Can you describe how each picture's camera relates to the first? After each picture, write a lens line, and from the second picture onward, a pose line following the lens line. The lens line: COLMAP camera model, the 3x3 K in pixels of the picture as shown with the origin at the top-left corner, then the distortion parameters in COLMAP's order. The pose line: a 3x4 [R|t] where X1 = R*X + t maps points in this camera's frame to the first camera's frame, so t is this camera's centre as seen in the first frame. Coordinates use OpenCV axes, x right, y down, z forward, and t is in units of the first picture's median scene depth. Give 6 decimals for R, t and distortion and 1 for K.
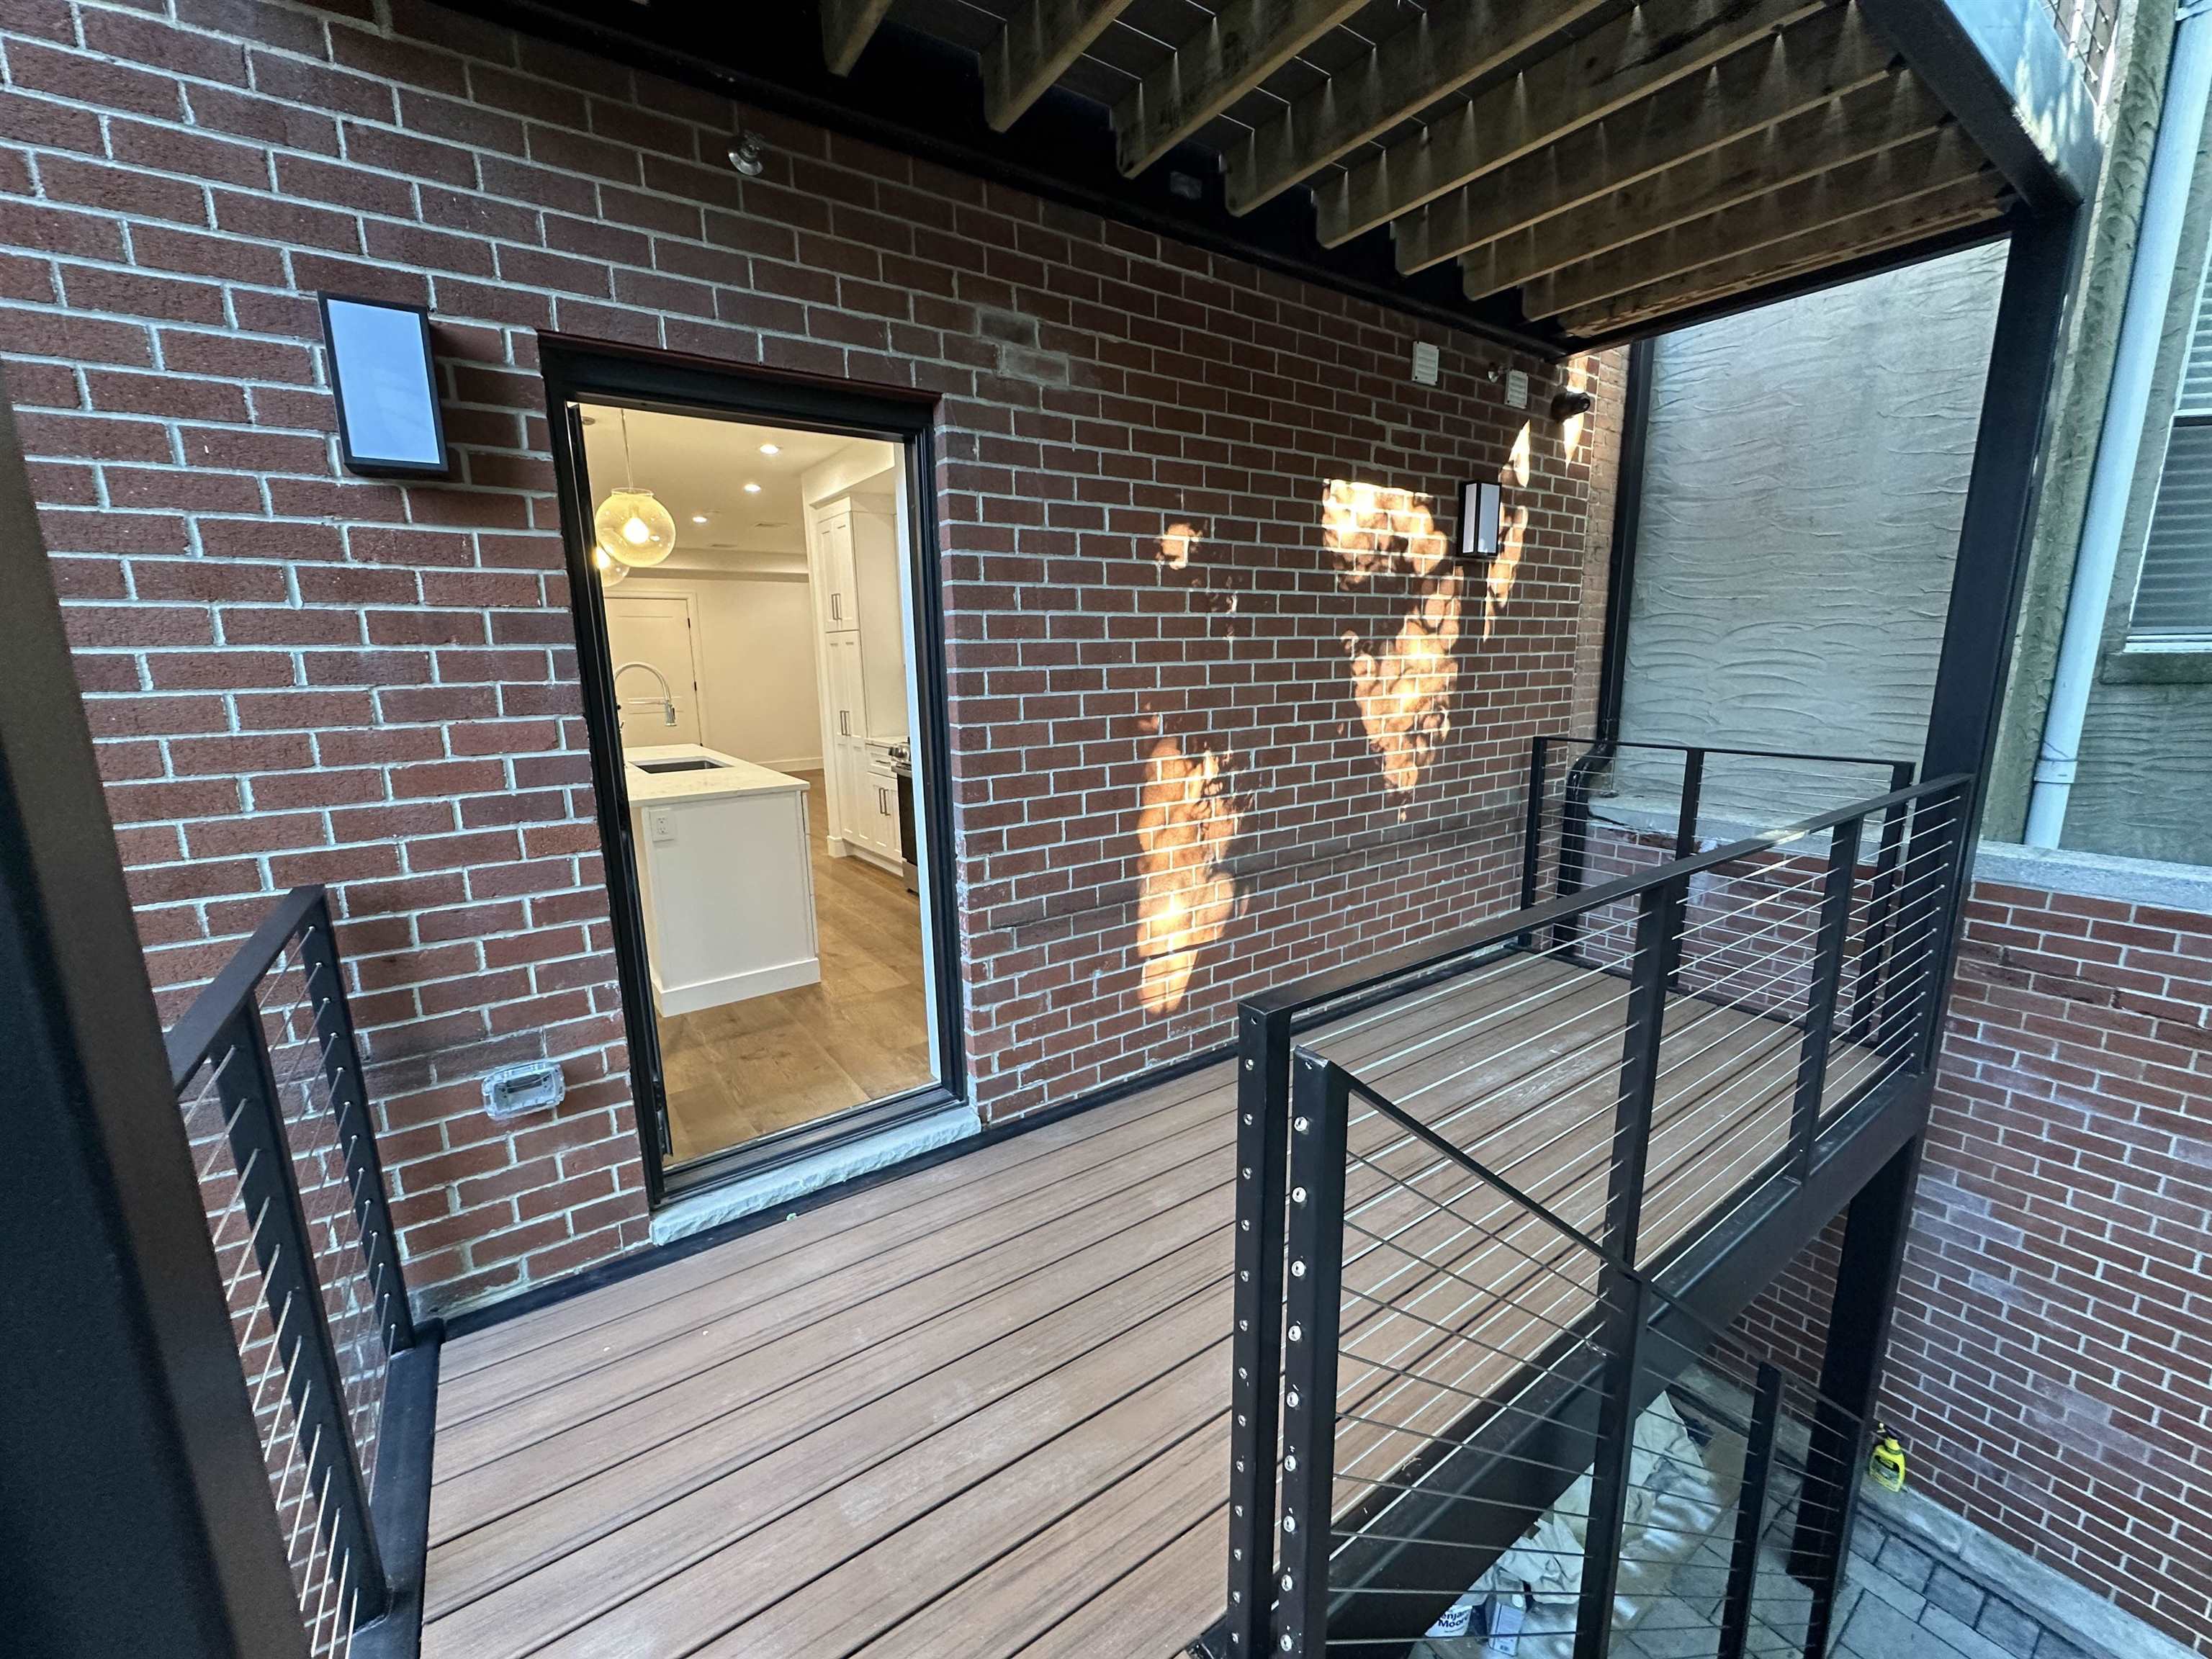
lens RADIAL K [[881.9, 0, 1110.5], [0, 881.9, 826.4], [0, 0, 1]] dist [-0.007563, 0.000202]
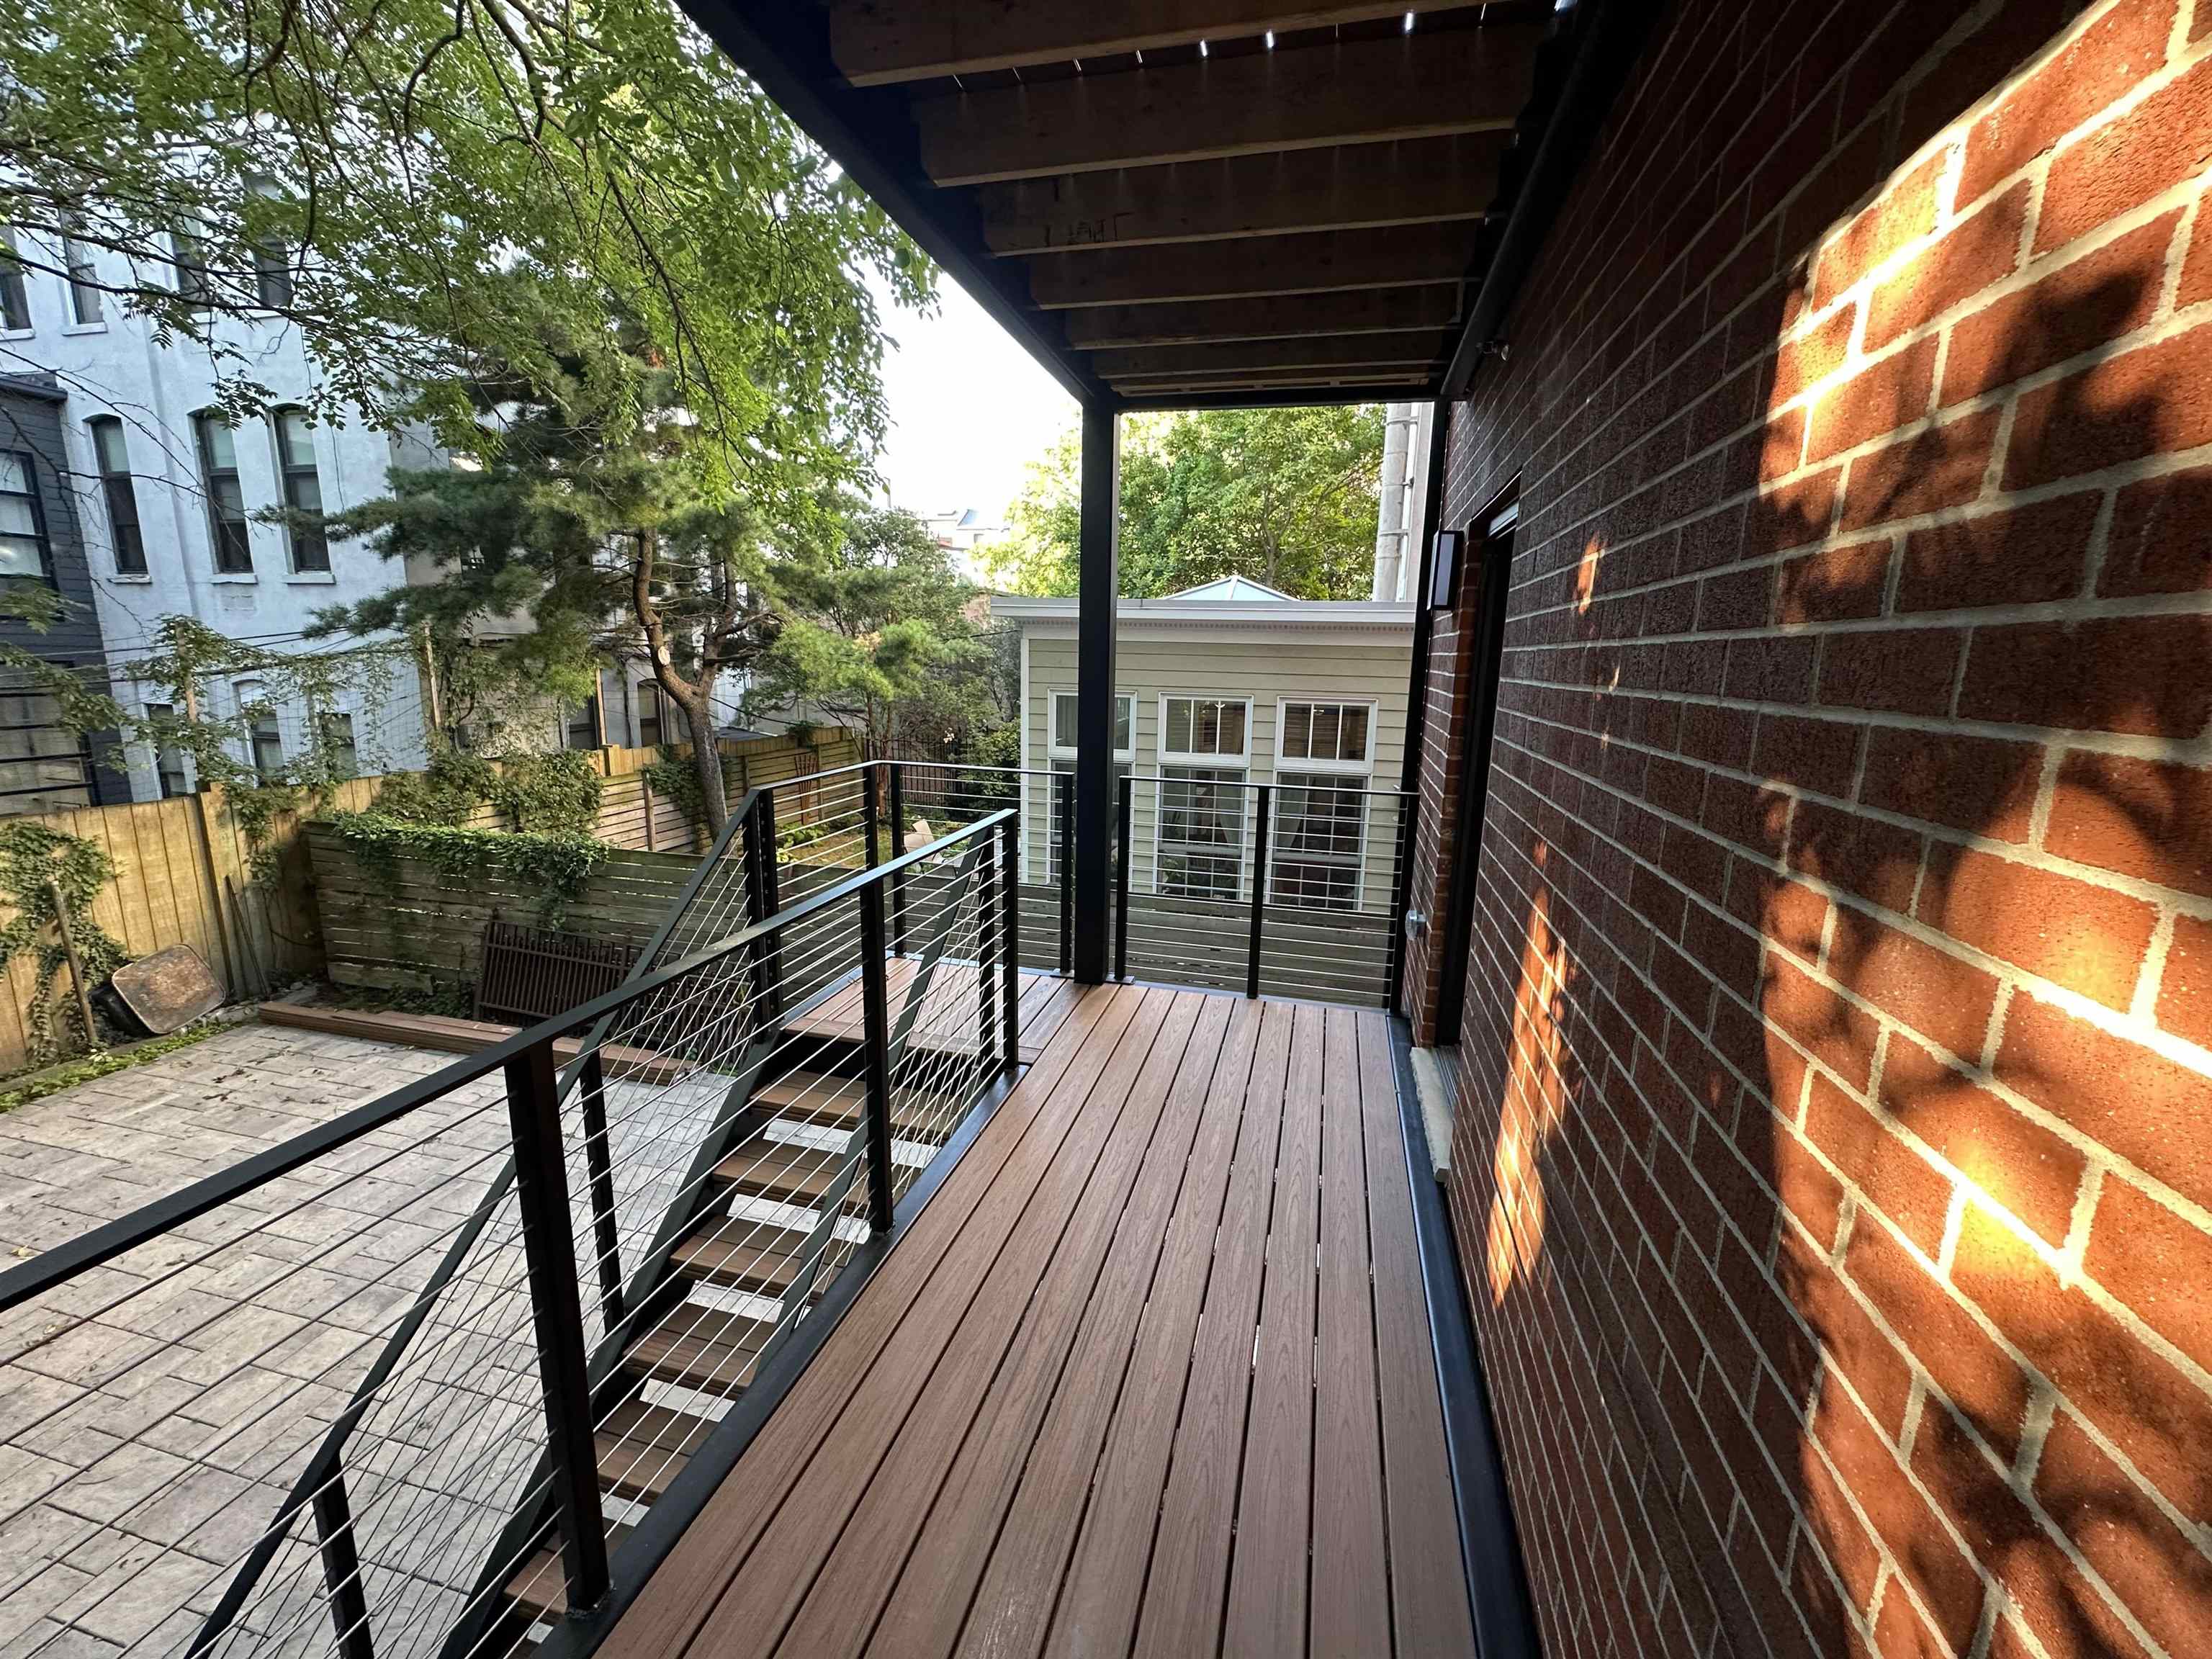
lens RADIAL K [[881.9, 0, 1110.5], [0, 881.9, 826.4], [0, 0, 1]] dist [-0.007563, 0.000202]
pose [[-0.759693, 0.126216, -0.637915, 0.598484], [-0.134761, 0.929130, 0.344321, -0.266562], [0.636165, 0.347545, -0.688845, 1.050488]]
